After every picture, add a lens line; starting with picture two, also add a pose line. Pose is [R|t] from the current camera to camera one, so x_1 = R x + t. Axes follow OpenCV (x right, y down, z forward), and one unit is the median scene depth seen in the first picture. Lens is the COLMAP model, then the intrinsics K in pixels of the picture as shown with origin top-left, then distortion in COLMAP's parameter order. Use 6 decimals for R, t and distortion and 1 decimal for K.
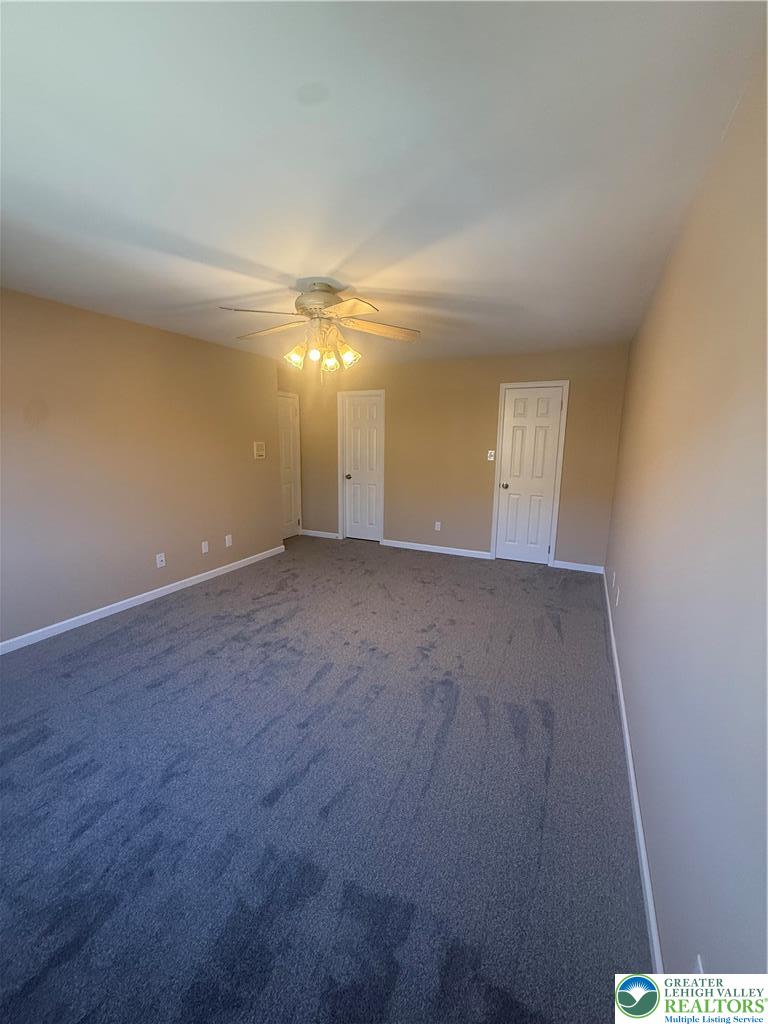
lens RADIAL K [[408.0, 0, 385.9], [0, 408.0, 513.9], [0, 0, 1]] dist [-0.000605, 0.000007]
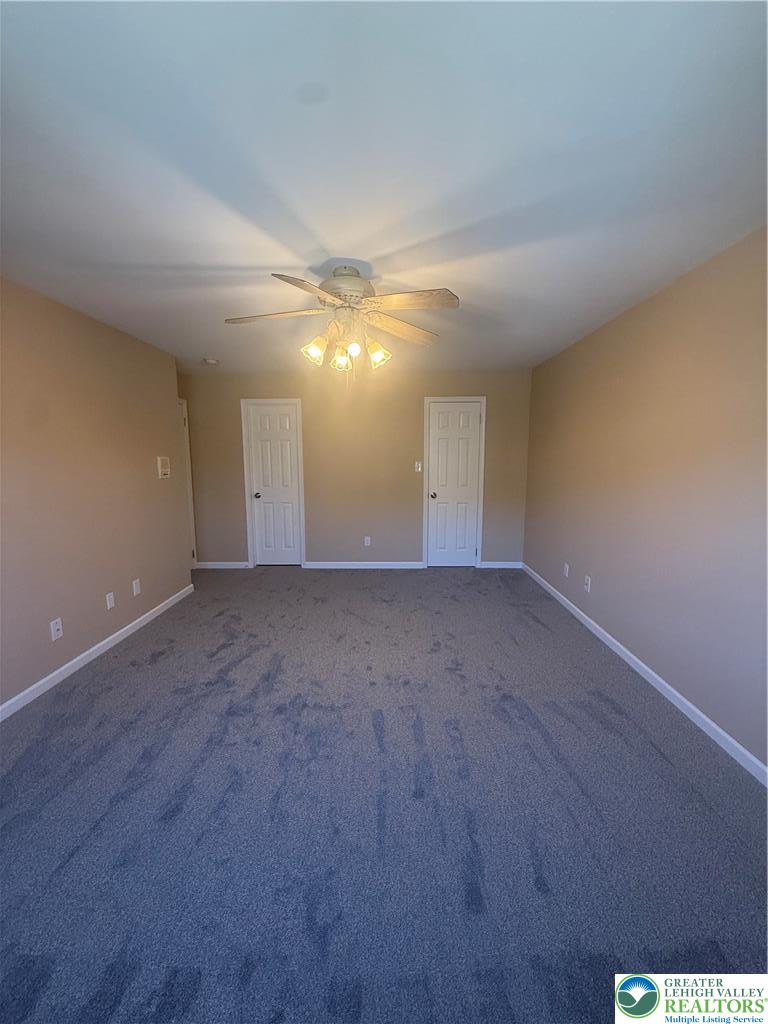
lens RADIAL K [[408.0, 0, 386.6], [0, 408.0, 513.6], [0, 0, 1]] dist [-0.000605, 0.000007]
pose [[0.909500, -0.071875, 0.409443, -0.341376], [0.087352, 0.995993, -0.019196, -0.019436], [-0.406422, 0.053224, 0.912134, 0.152552]]
